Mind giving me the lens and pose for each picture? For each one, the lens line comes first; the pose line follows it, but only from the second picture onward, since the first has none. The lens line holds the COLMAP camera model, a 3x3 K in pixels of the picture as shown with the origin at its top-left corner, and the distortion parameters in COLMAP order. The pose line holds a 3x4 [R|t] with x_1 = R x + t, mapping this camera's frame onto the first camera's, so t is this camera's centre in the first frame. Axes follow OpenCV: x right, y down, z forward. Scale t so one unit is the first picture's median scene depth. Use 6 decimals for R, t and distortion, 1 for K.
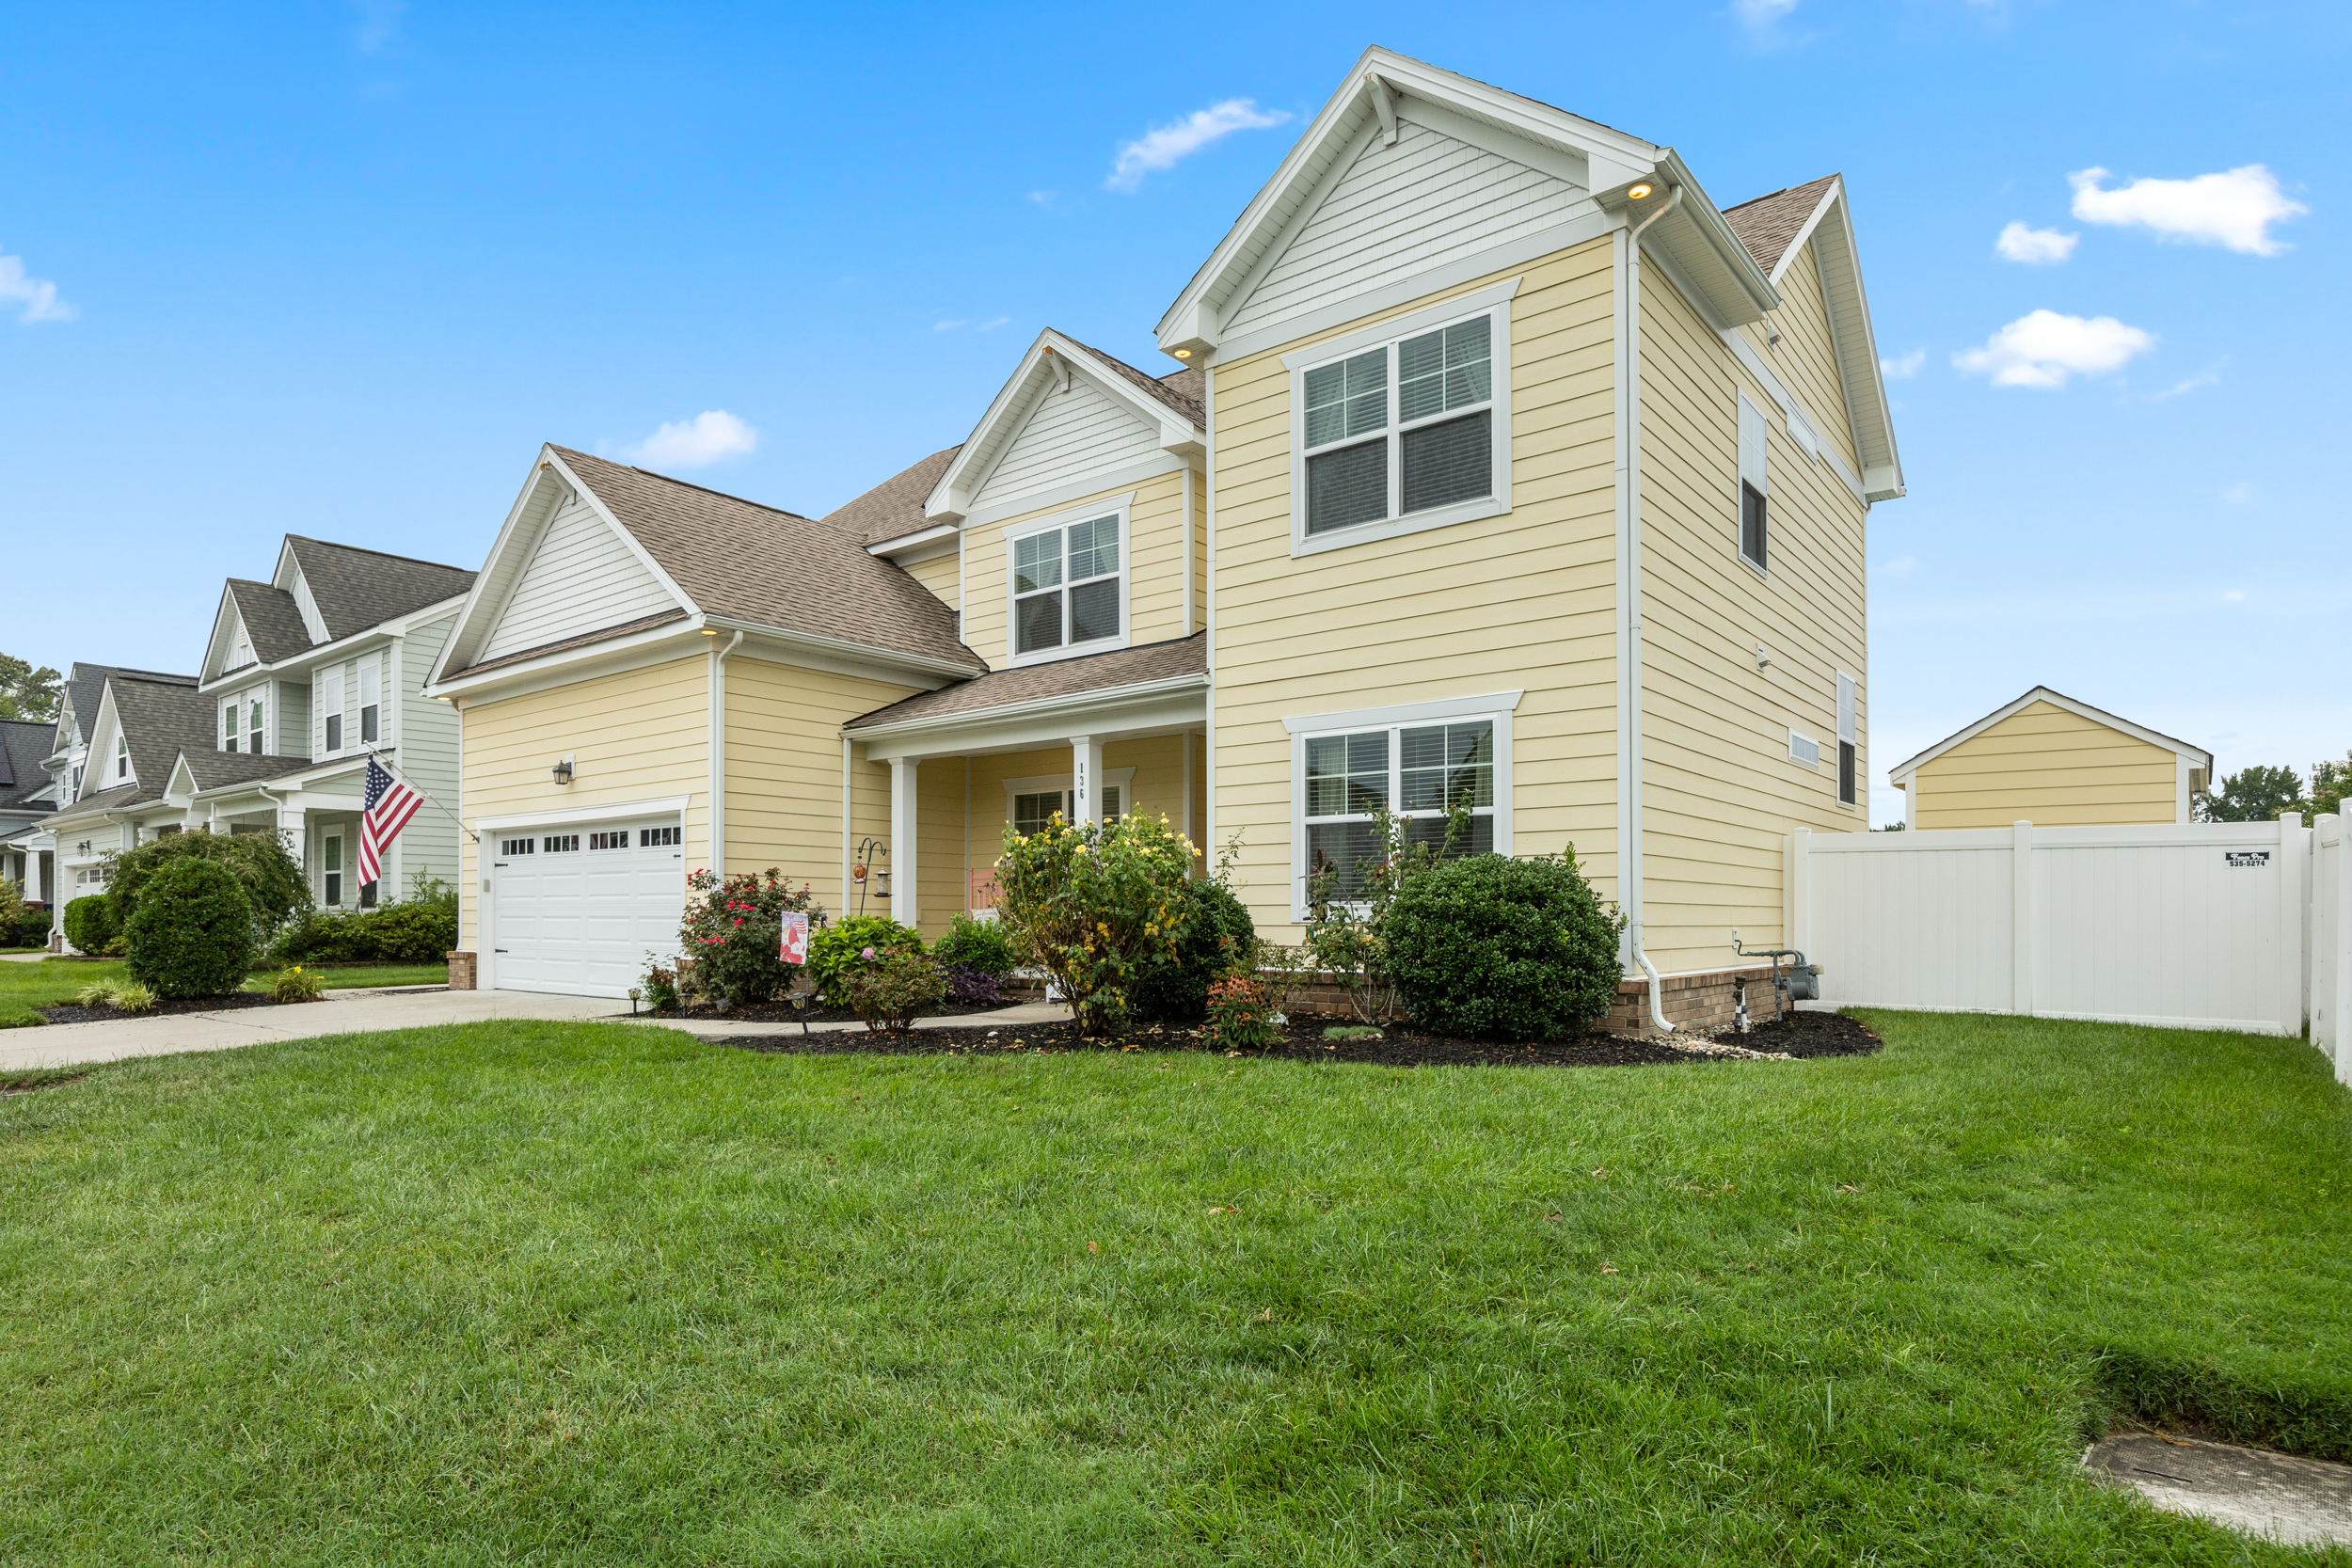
lens RADIAL K [[1285.1, 0, 1173.6], [0, 1285.1, 896.9], [0, 0, 1]] dist [-0.001873, -0.000666]
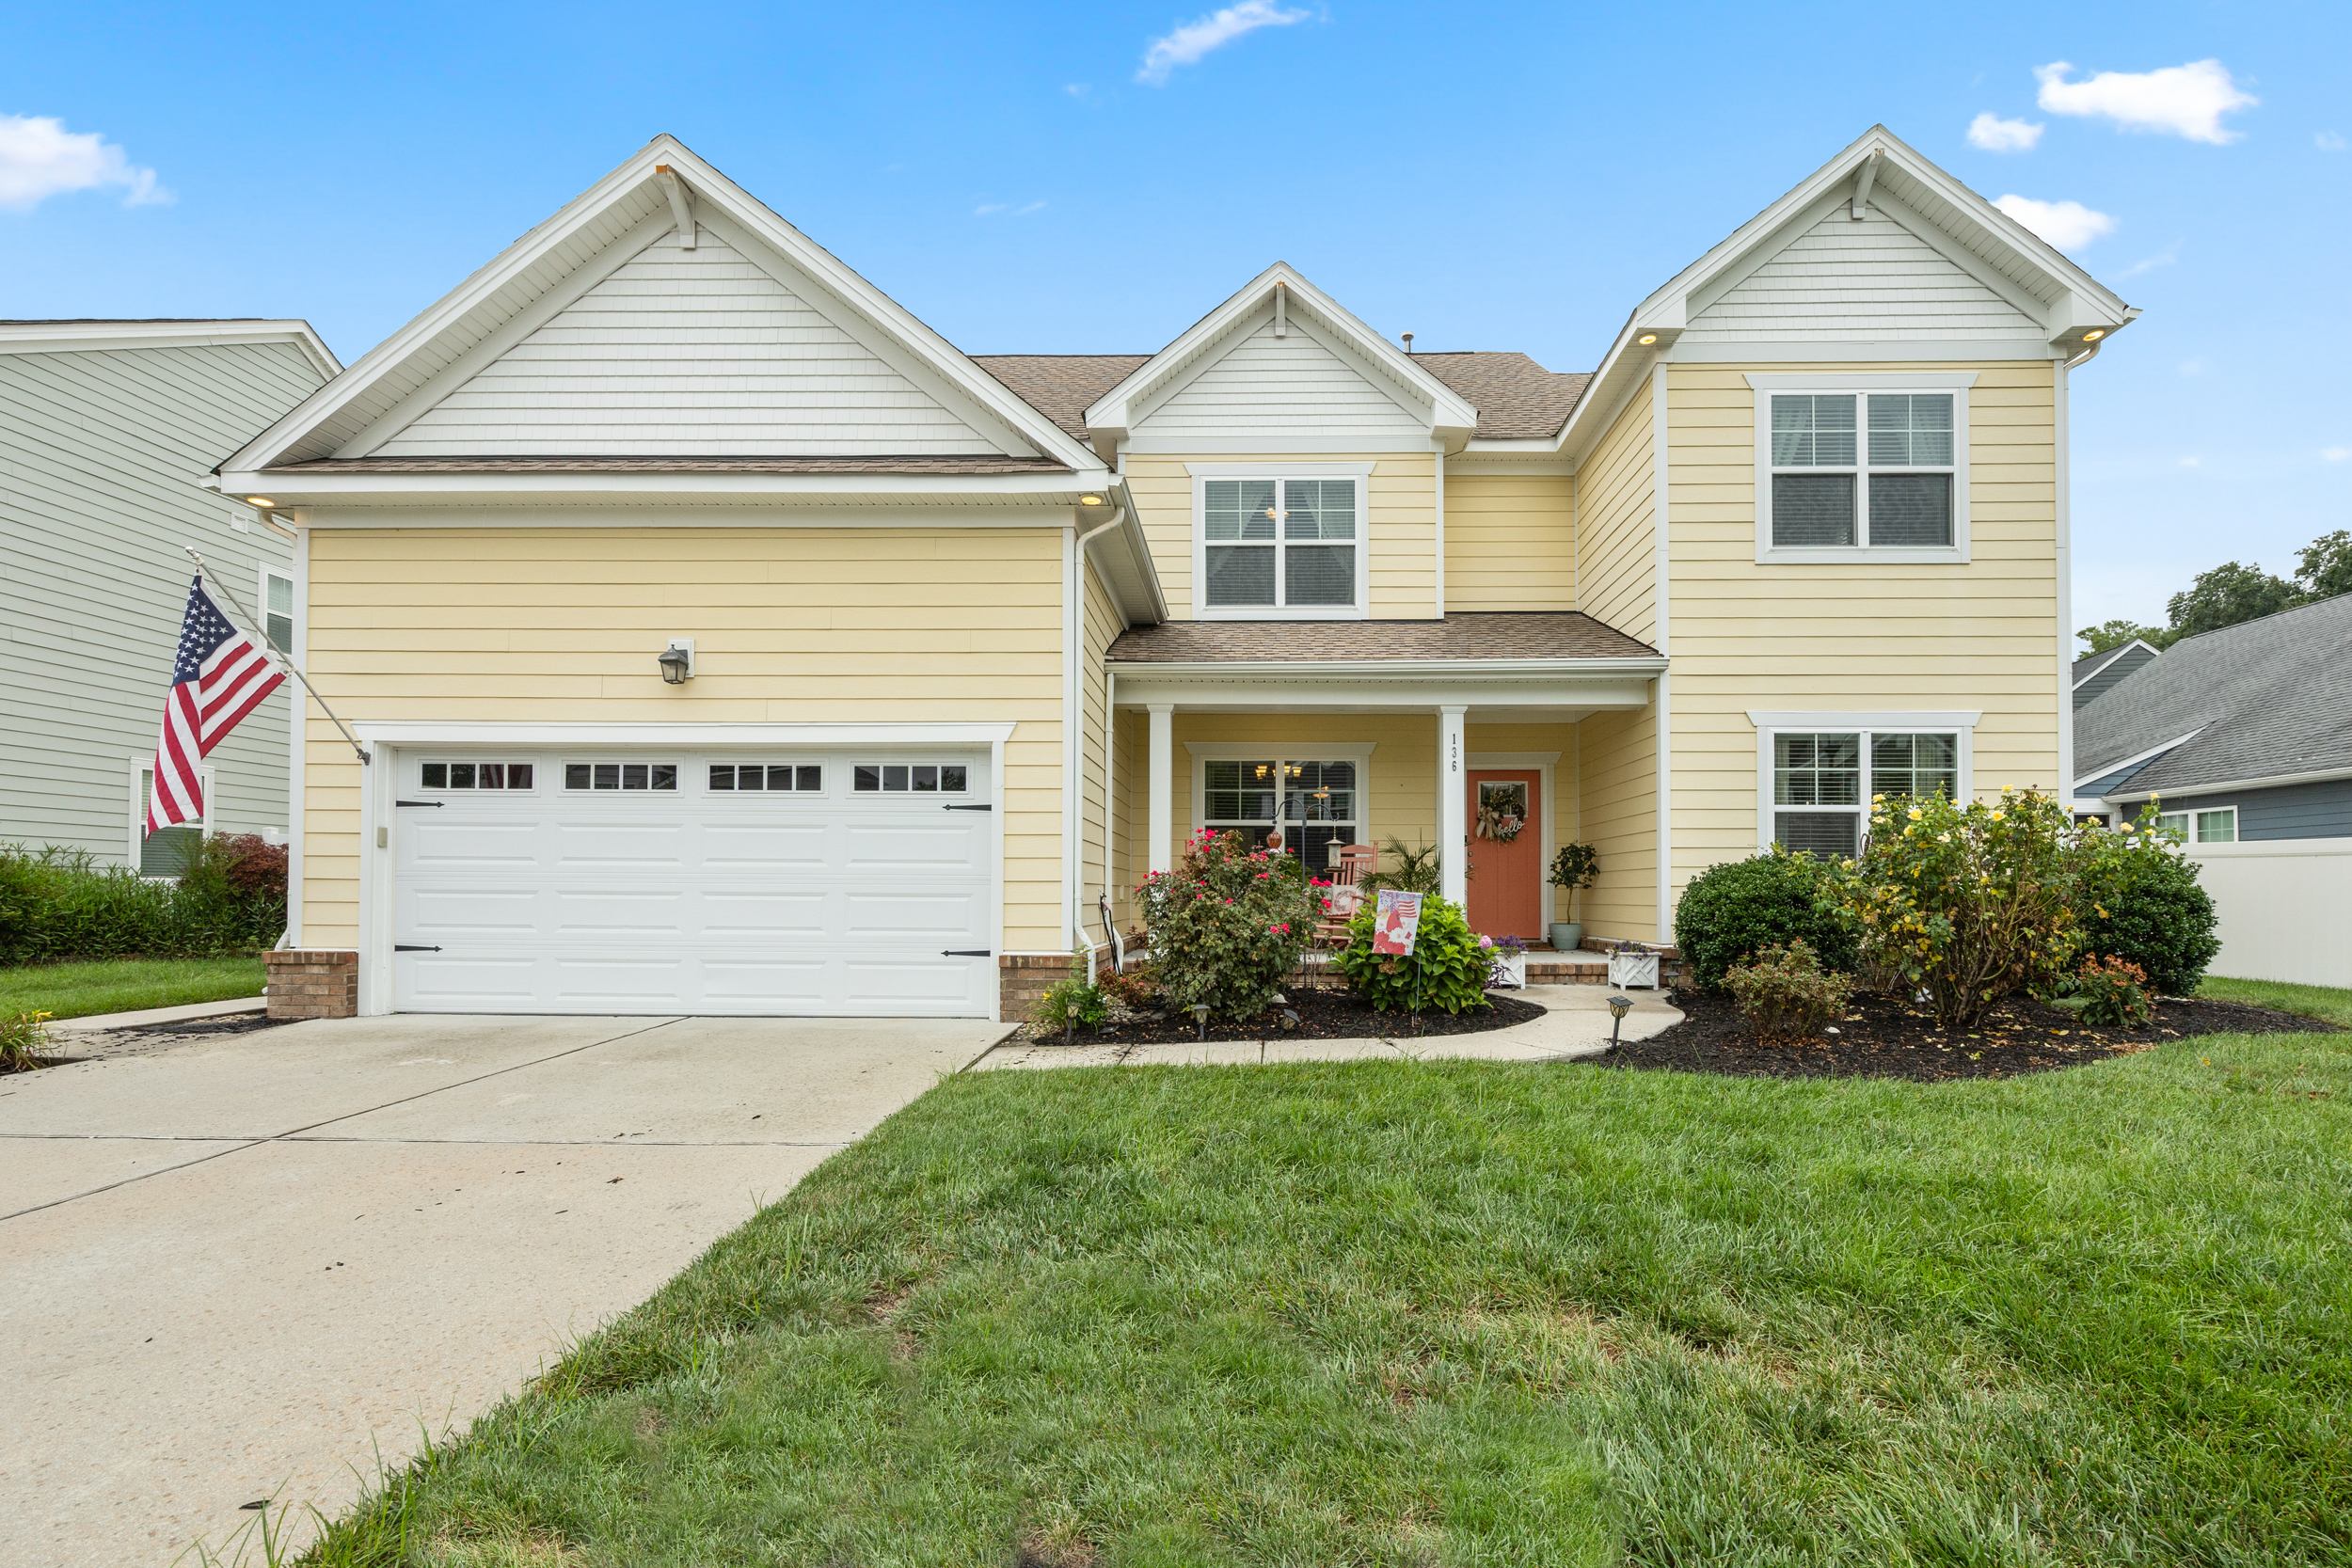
lens RADIAL K [[1020.3, 0, 1149.7], [0, 1020.3, 878.0], [0, 0, 1]] dist [0.001298, 0.000369]
pose [[0.789162, 0.013447, 0.614038, -0.646660], [-0.013827, 0.999896, -0.004126, 0.007904], [-0.614030, -0.005235, 0.789265, 0.495036]]
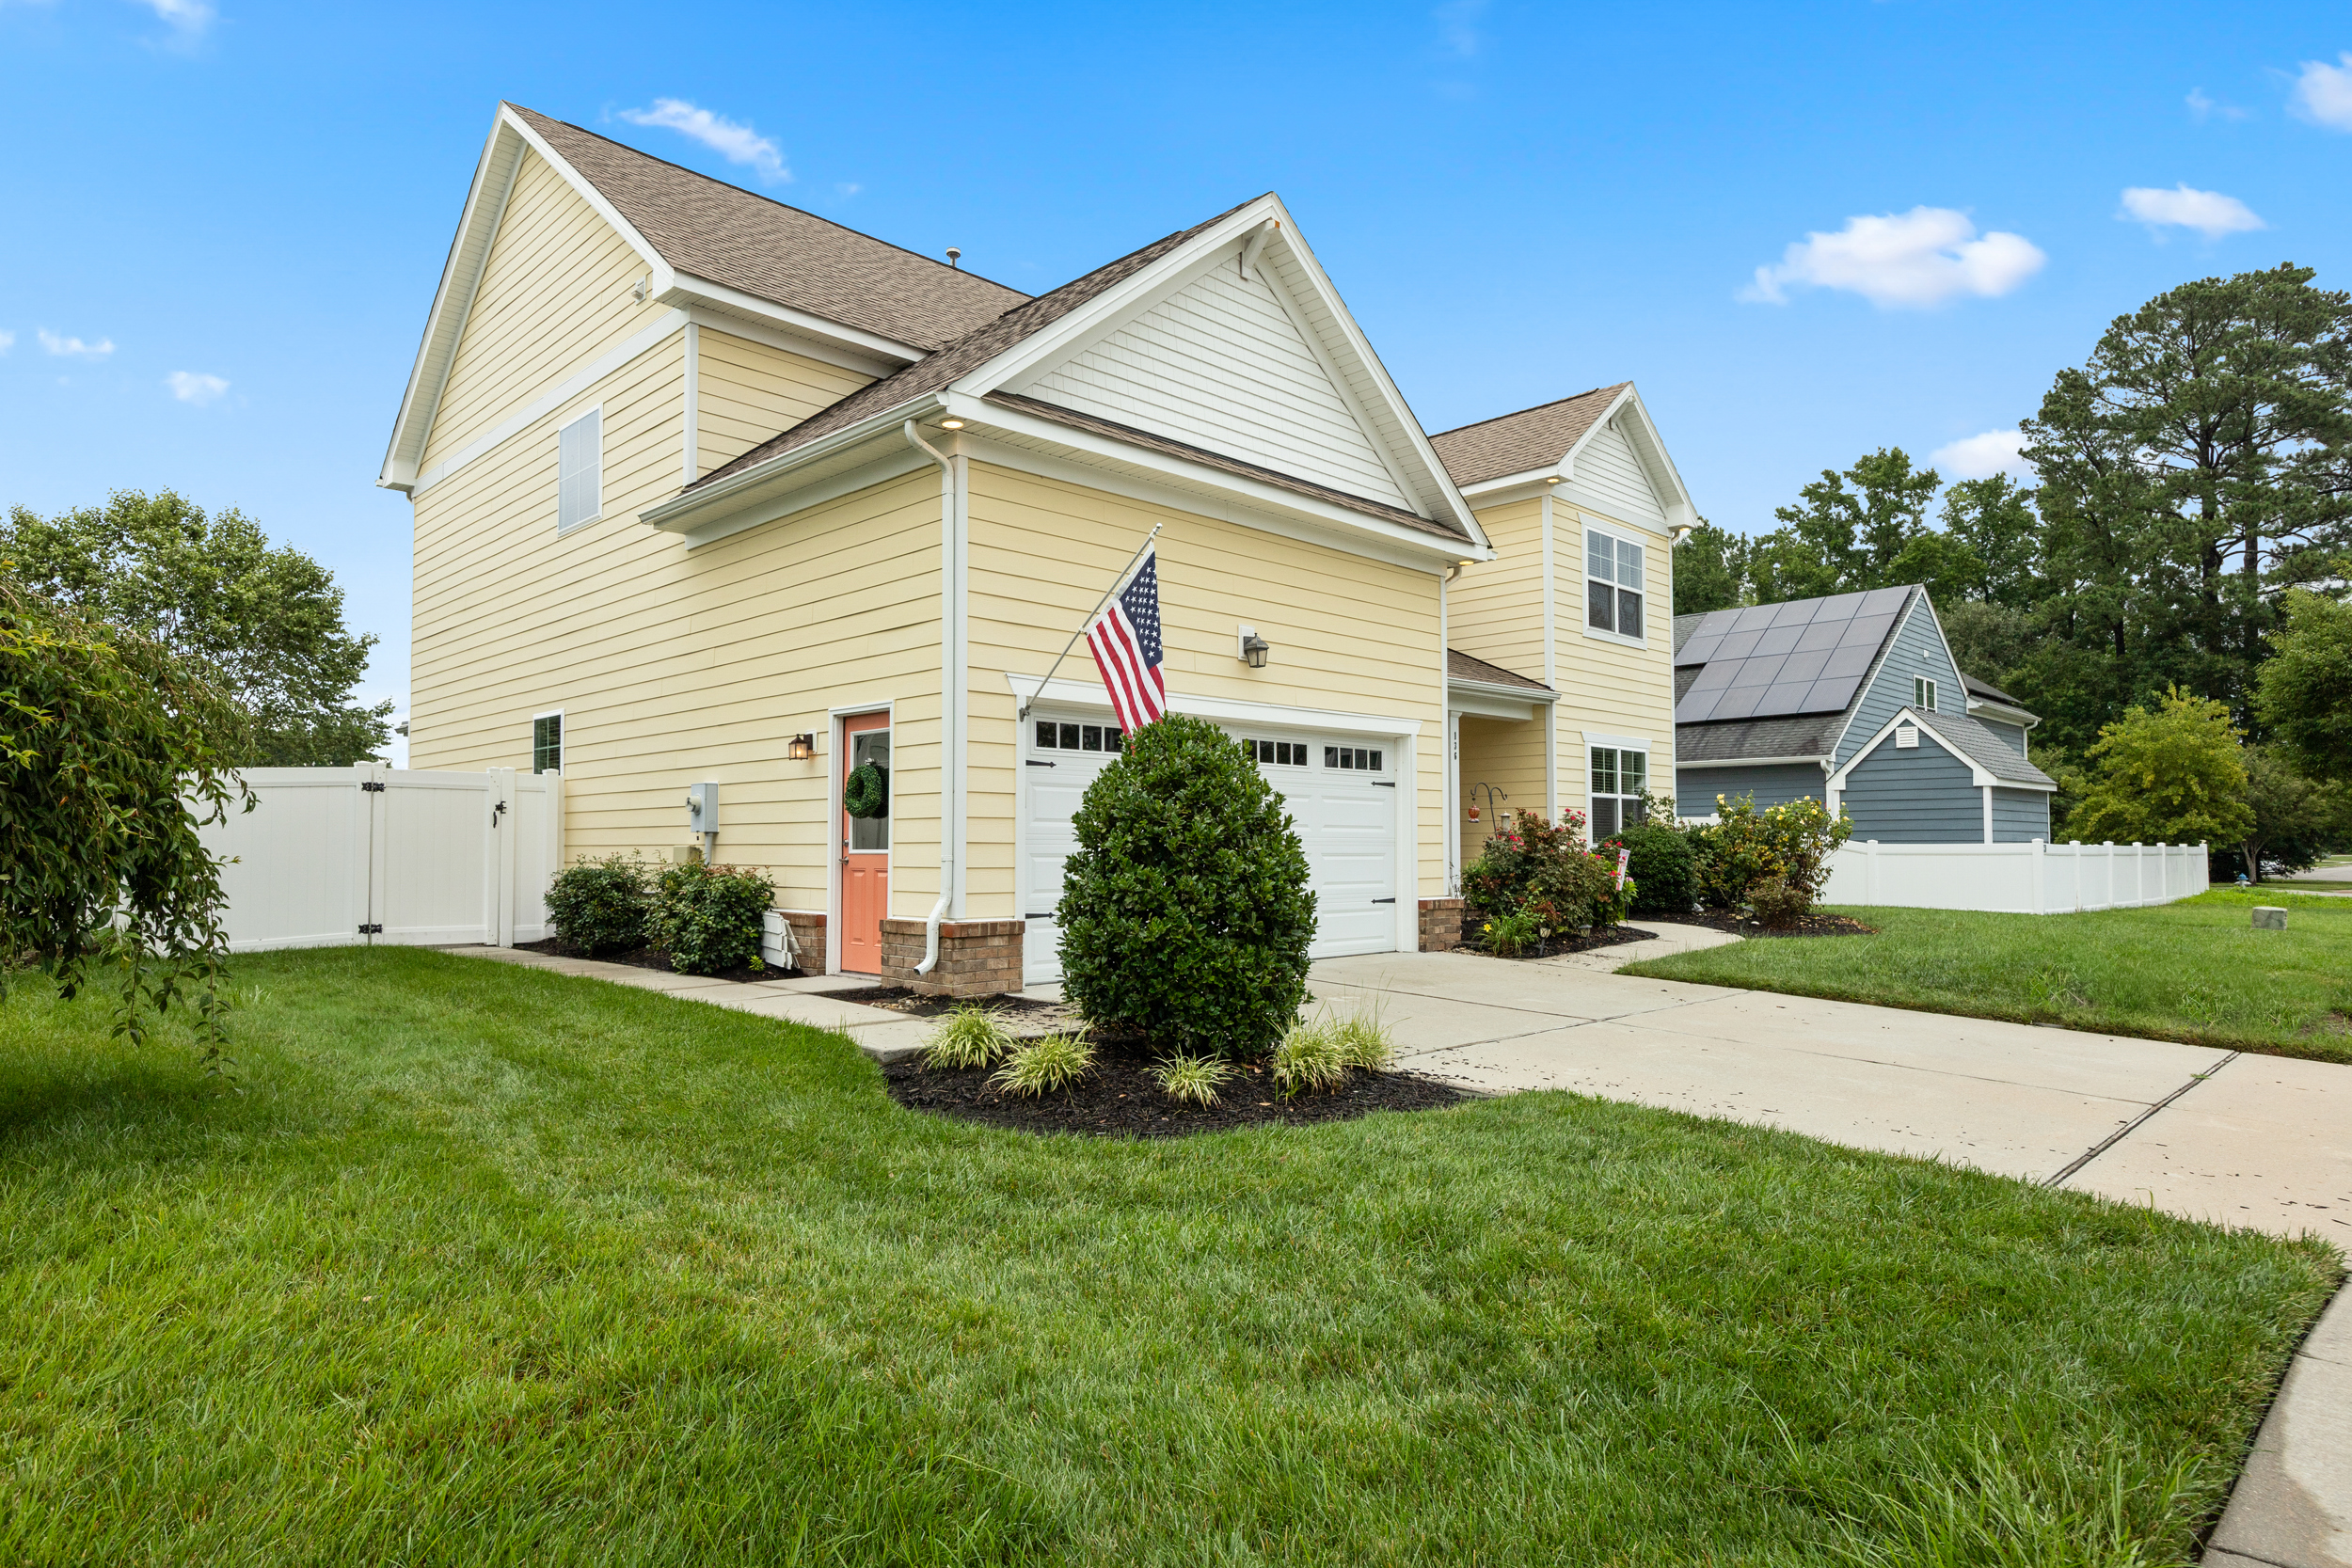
lens RADIAL K [[1335.0, 0, 1175.6], [0, 1335.0, 797.0], [0, 0, 1]] dist [-0.002071, -0.000177]
pose [[0.109167, 0.039839, 0.993225, -1.306891], [-0.011164, 0.999183, -0.038851, 0.014267], [-0.993961, -0.006847, 0.109522, 1.039606]]
